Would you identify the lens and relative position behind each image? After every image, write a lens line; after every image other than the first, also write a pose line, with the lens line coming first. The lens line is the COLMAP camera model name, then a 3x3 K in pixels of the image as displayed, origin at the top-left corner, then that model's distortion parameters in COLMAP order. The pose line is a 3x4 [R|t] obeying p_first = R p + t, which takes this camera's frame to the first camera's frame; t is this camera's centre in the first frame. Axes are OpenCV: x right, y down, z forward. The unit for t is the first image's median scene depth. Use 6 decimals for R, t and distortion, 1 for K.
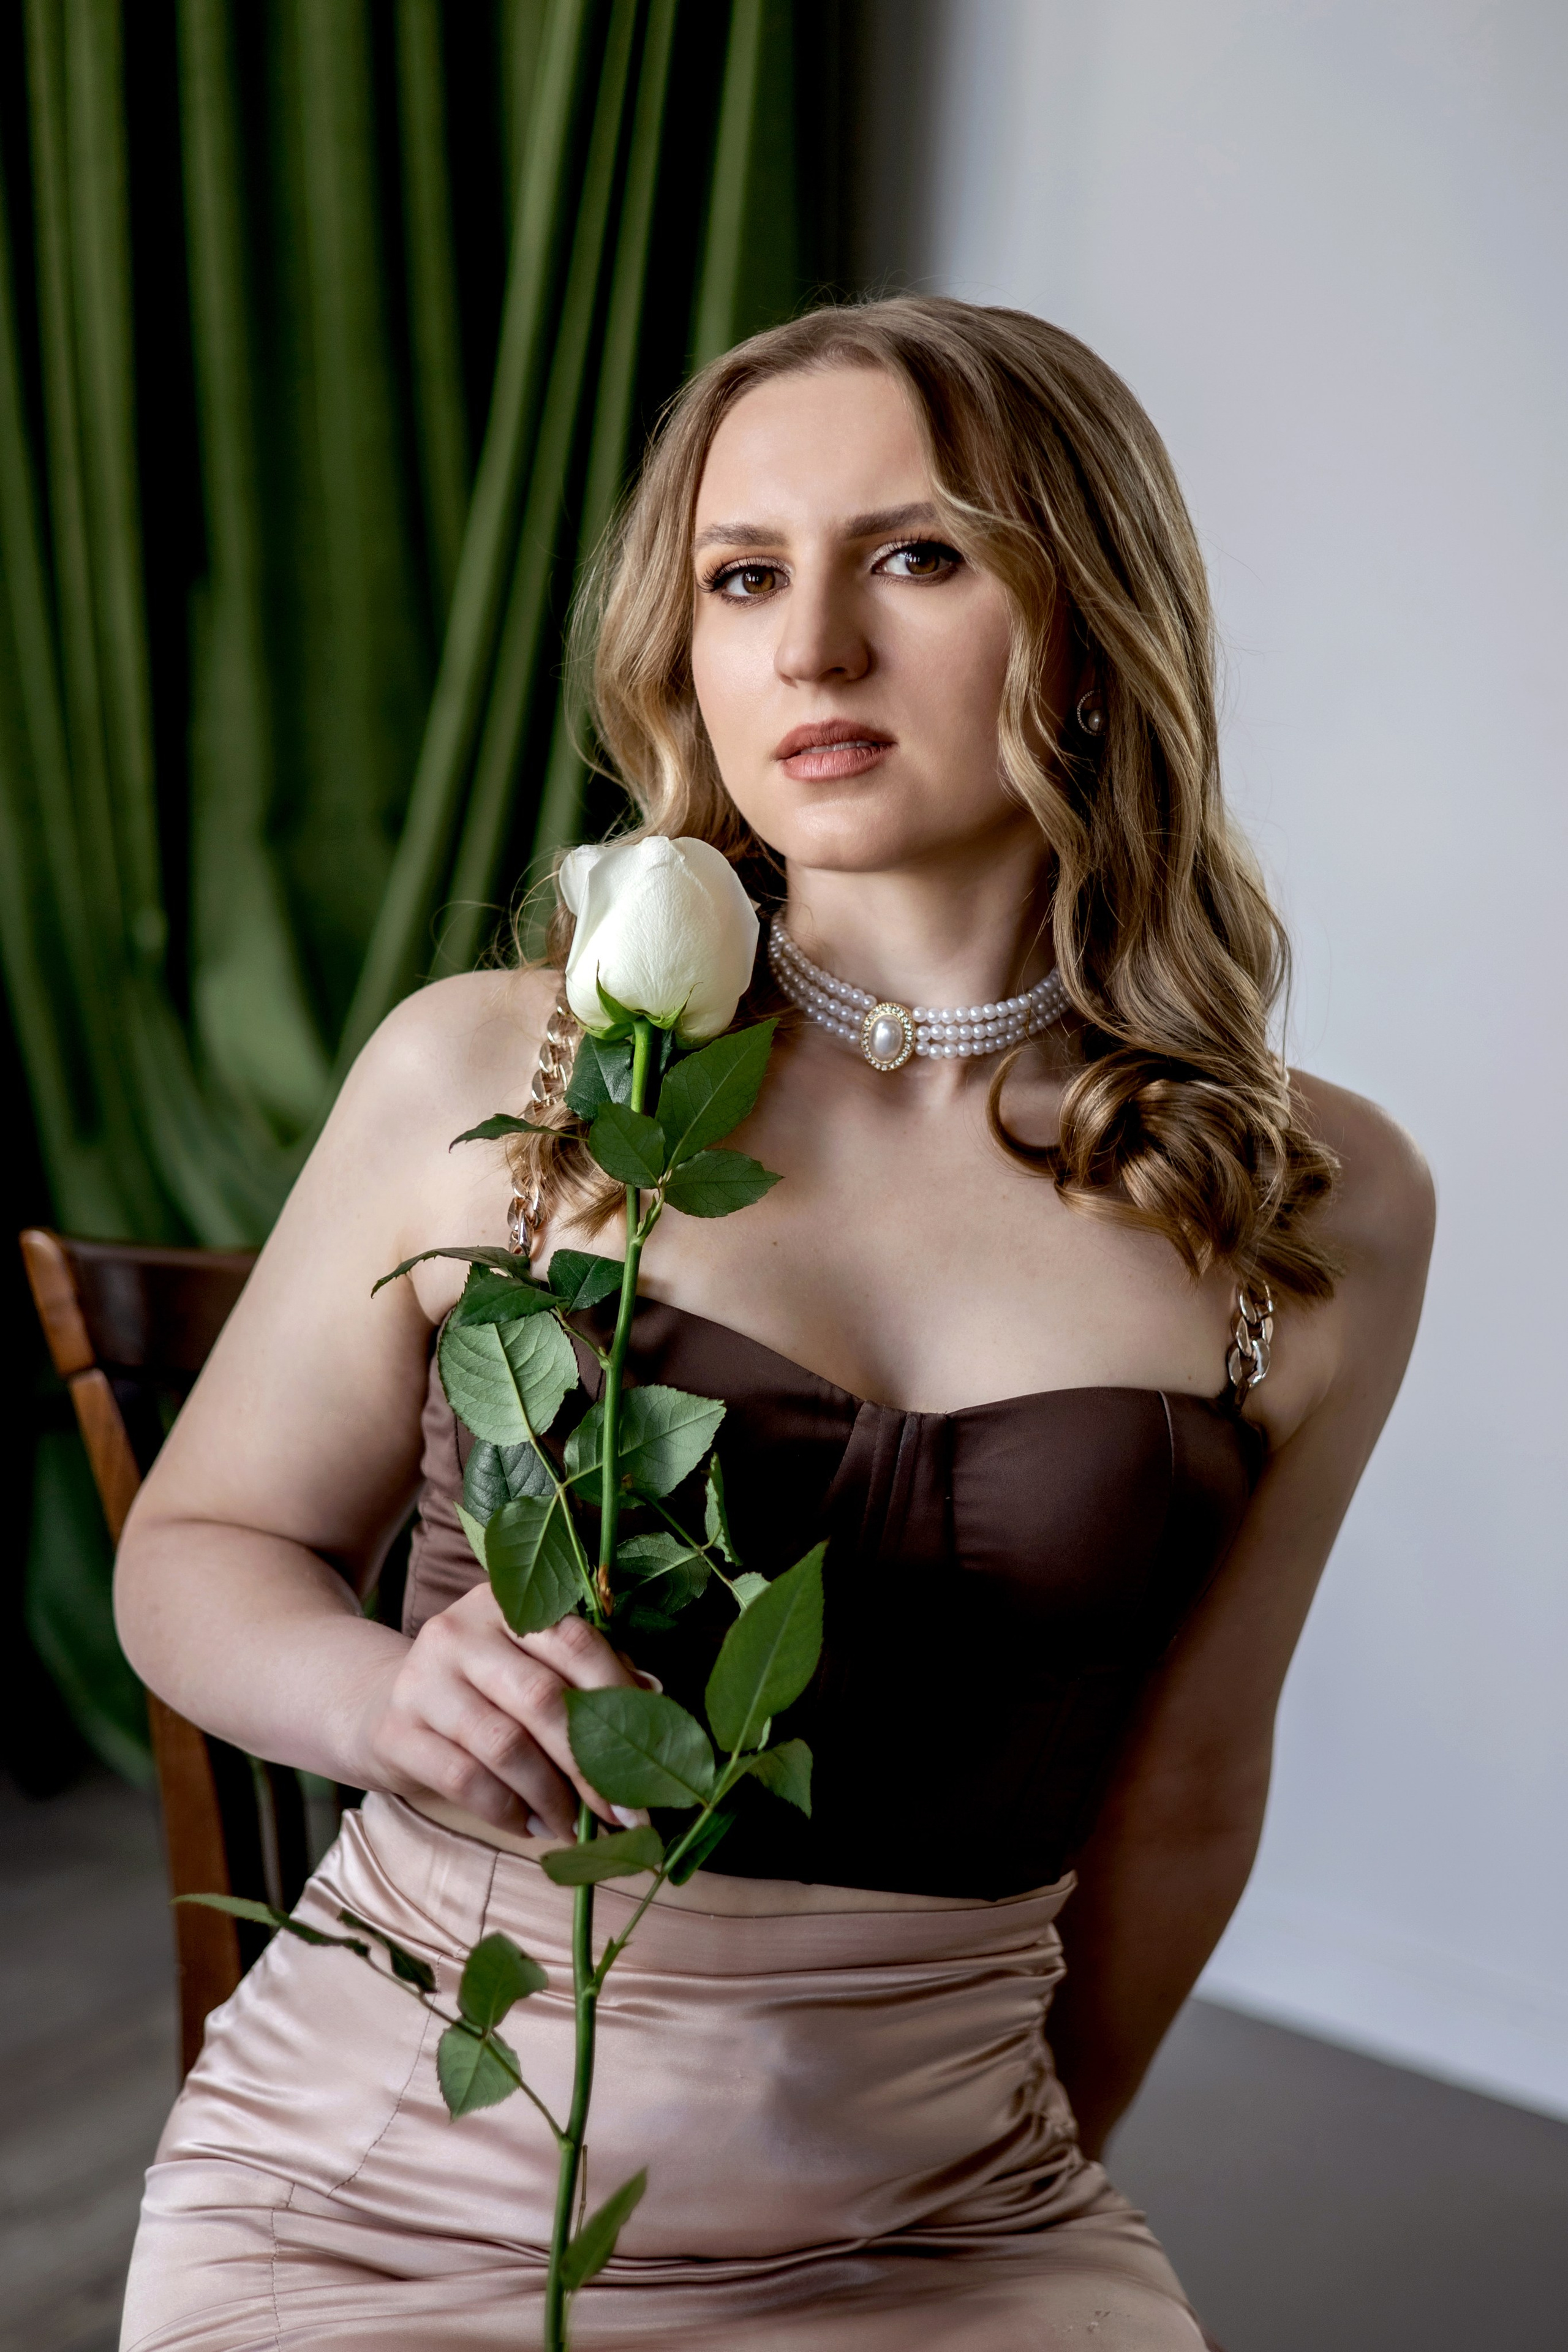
lens RADIAL K [[3638.2, 0, 784.0], [0, 3638.2, 1176.0], [0, 0, 1]] dist [0.023581, 0.061114]
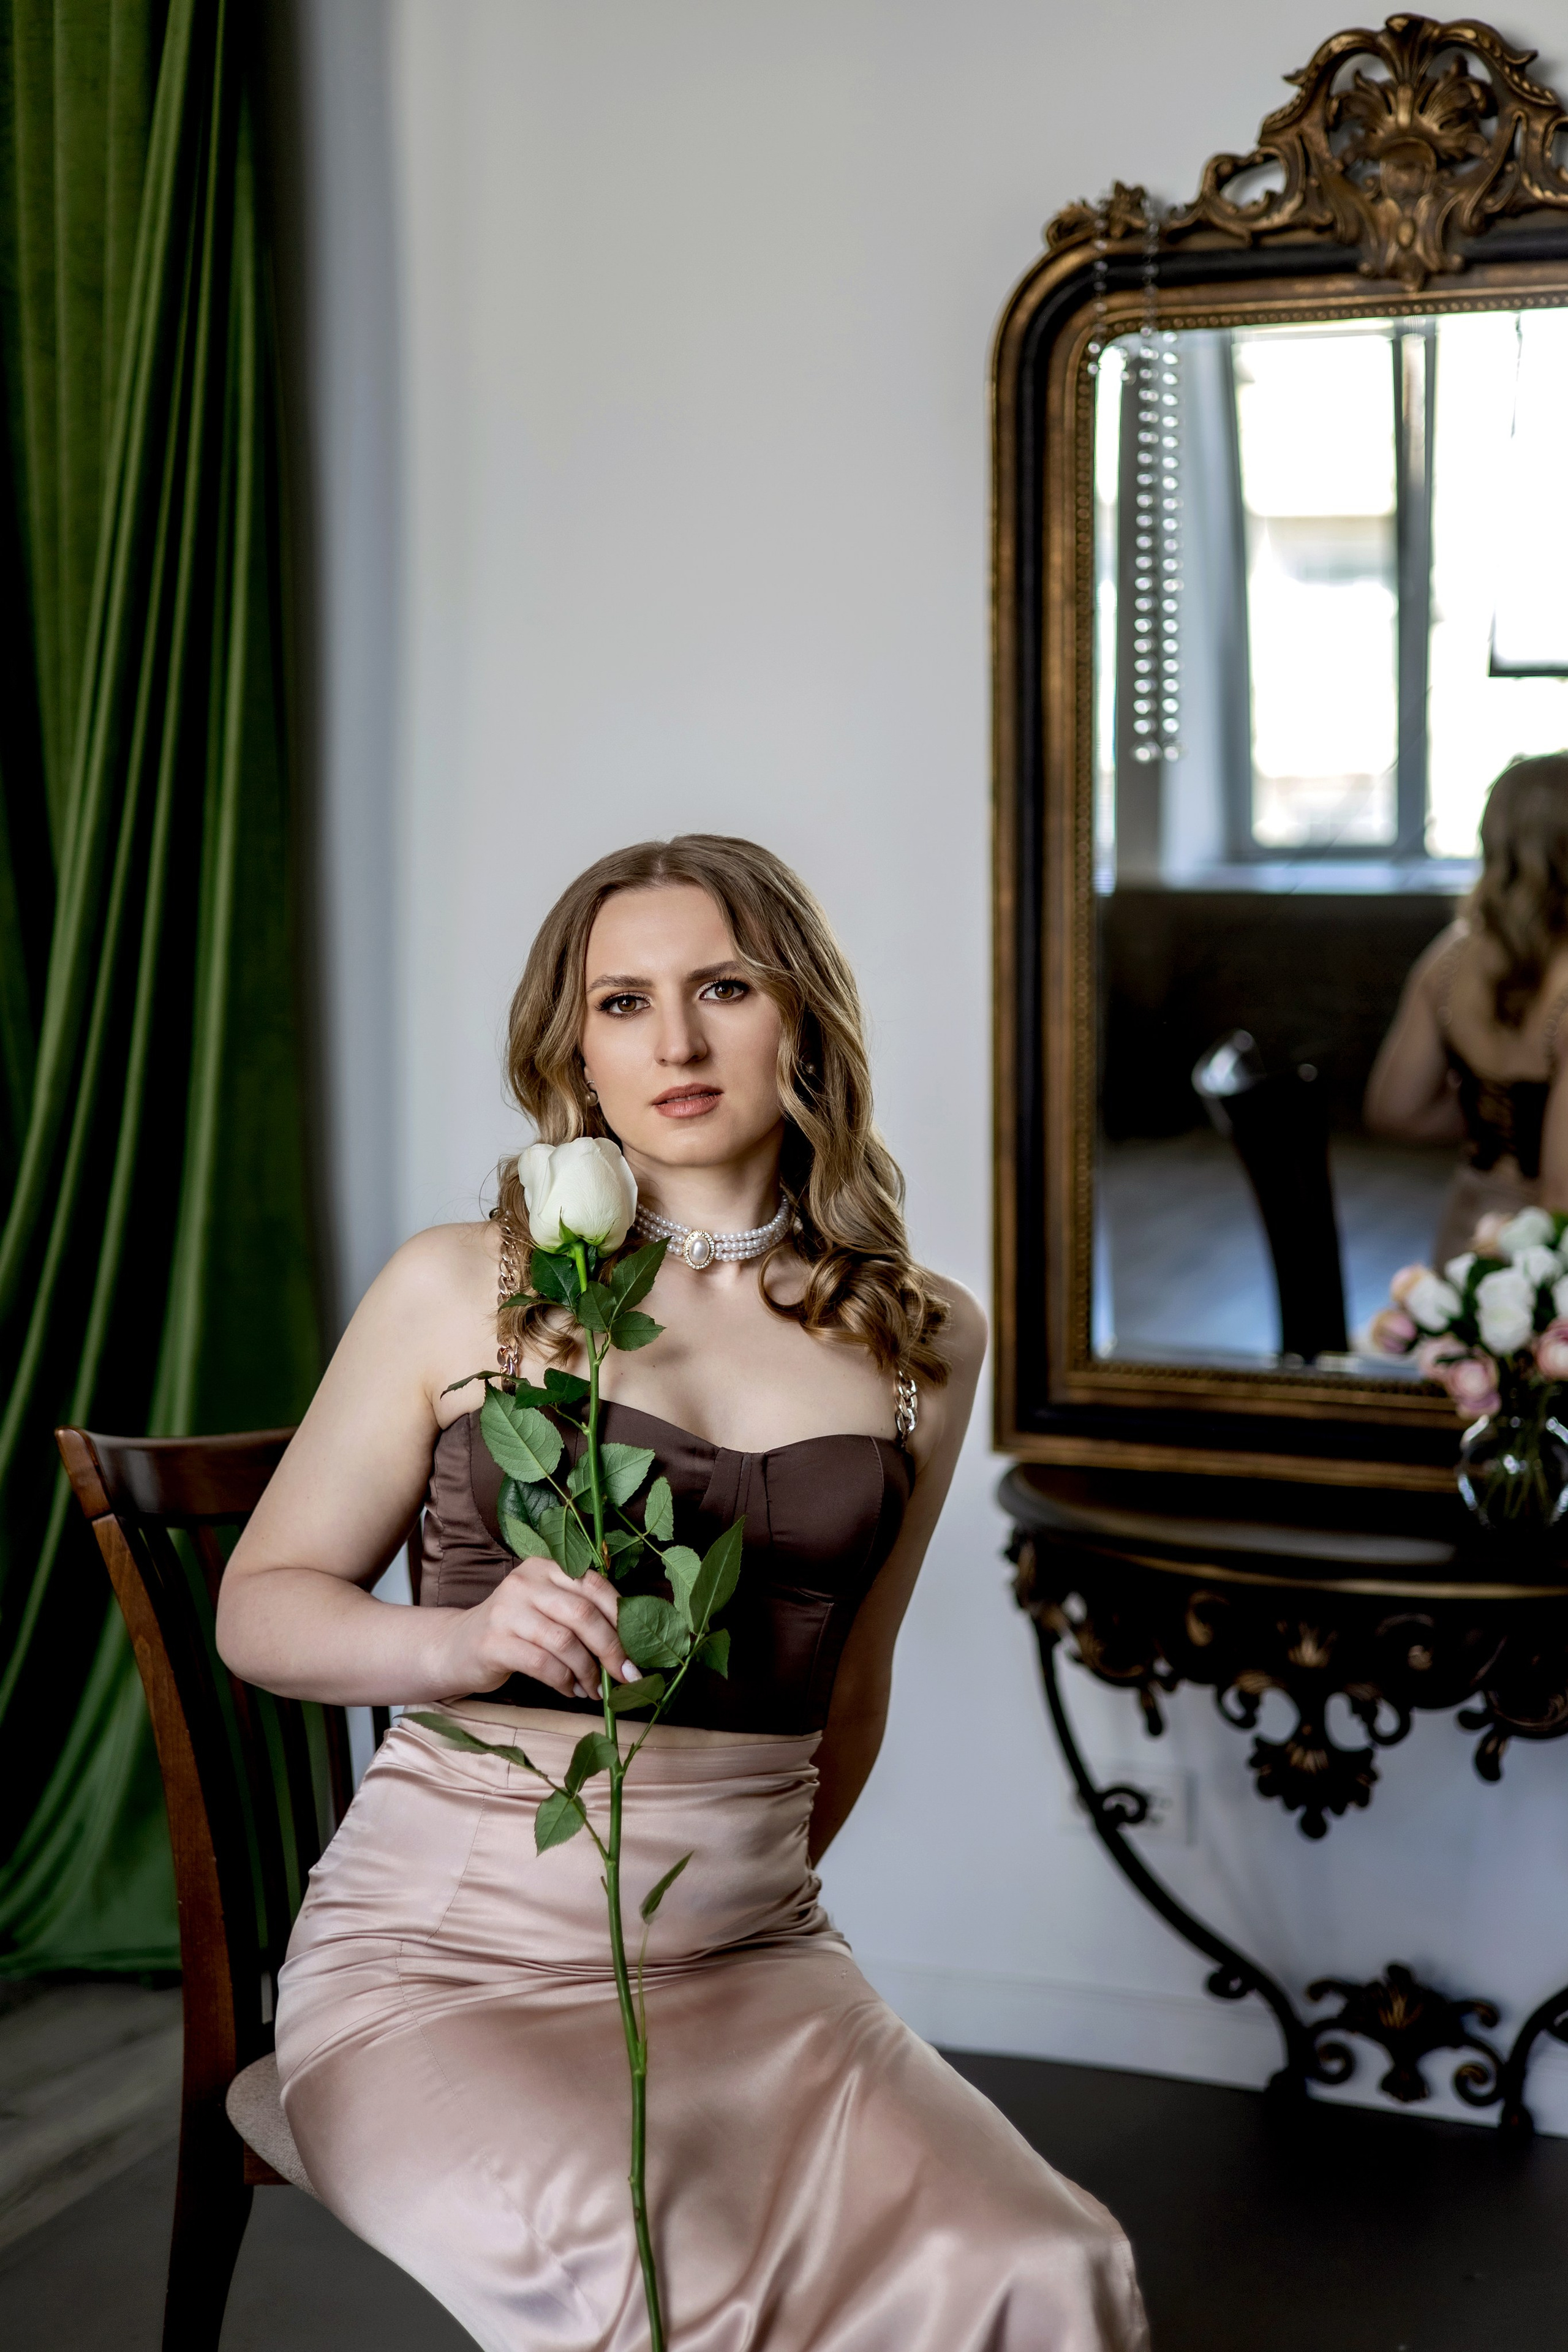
lens RADIAL K [[3638.2, 0, 784.0], [0, 3638.2, 1176.0], [0, 0, 1]] dist [0.023581, 0.061114]
pose [[0.979046, -0.061823, 0.194026, -0.283868], [0.074849, 0.995356, -0.060533, 0.037433], [-0.189383, 0.073787, 0.979127, -0.778758]]
